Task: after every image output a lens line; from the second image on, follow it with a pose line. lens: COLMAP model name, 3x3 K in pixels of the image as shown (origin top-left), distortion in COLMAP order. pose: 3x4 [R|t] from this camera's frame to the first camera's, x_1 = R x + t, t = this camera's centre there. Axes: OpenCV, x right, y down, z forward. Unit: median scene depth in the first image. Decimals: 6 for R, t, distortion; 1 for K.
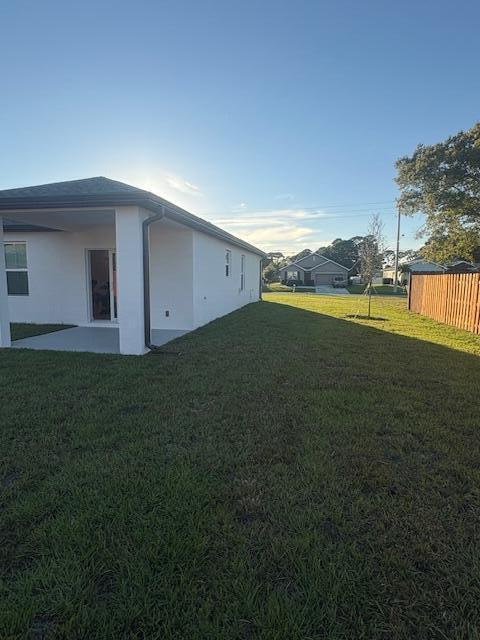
lens RADIAL K [[372.0, 0, 241.2], [0, 372.0, 319.2], [0, 0, 1]] dist [-0.008004, -0.000018]
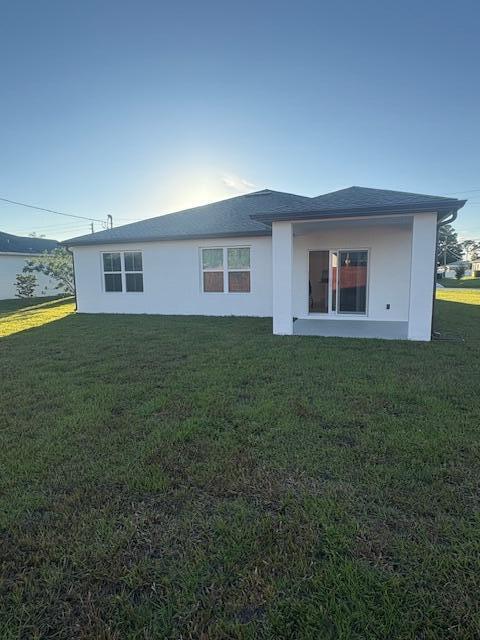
lens RADIAL K [[372.0, 0, 239.1], [0, 372.0, 319.5], [0, 0, 1]] dist [-0.008004, -0.000018]
pose [[0.987079, -0.004359, -0.160175, -0.421104], [0.005828, 0.999945, 0.008702, 0.010824], [0.160128, -0.009523, 0.987050, -0.150071]]
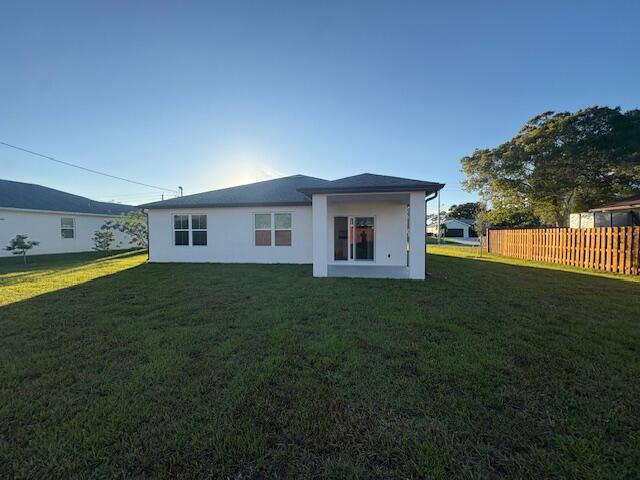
lens RADIAL K [[254.6, 0, 321.9], [0, 254.6, 241.9], [0, 0, 1]] dist [-0.001946, 0.000008]
pose [[0.999374, -0.014777, 0.032155, -0.477441], [0.017283, 0.996715, -0.079118, 0.007941], [-0.030880, 0.079624, 0.996347, -0.083385]]
